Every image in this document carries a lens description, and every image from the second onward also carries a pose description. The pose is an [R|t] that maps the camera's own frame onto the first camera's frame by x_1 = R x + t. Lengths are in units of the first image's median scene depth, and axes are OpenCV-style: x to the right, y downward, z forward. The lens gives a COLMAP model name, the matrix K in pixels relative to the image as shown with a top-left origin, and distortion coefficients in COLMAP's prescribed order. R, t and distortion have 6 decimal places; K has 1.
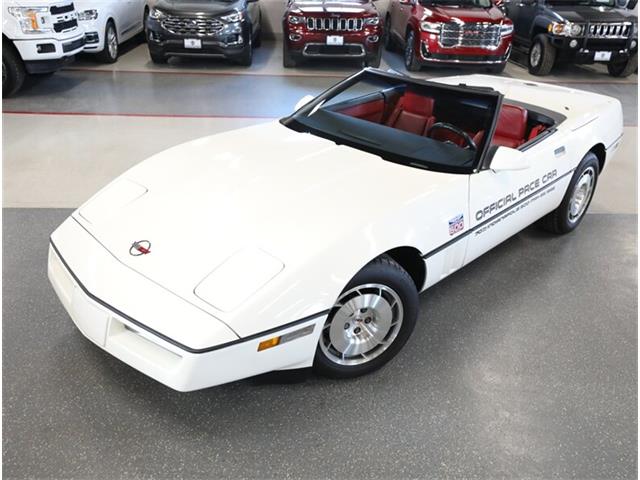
lens RADIAL K [[565.4, 0, 320.0], [0, 565.4, 240.0], [0, 0, 1]] dist [0.027704, -0.002375]
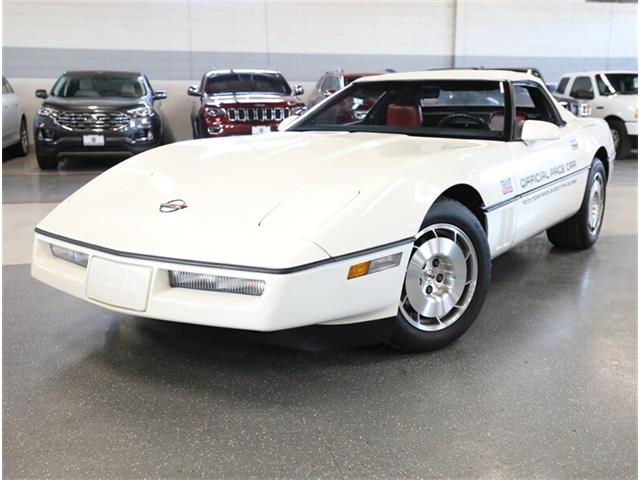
lens RADIAL K [[685.4, 0, 320.0], [0, 685.4, 240.0], [0, 0, 1]] dist [0.040506, 0.041904]
pose [[0.984721, -0.052758, 0.165955, -0.229652], [0.093208, 0.964679, -0.246387, 0.282998], [-0.147095, 0.258091, 0.954857, 0.003984]]
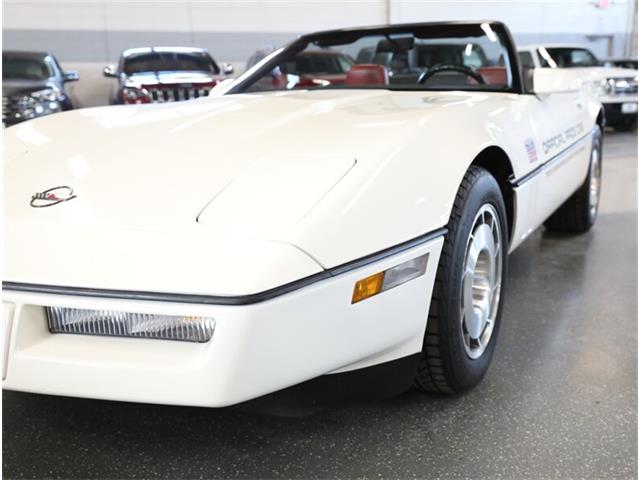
lens RADIAL K [[685.4, 0, 320.0], [0, 685.4, 240.0], [0, 0, 1]] dist [0.040506, 0.041904]
pose [[0.960752, -0.101425, 0.258203, -0.209715], [0.160275, 0.962645, -0.218234, 0.197135], [-0.226423, 0.251052, 0.941119, 0.296715]]
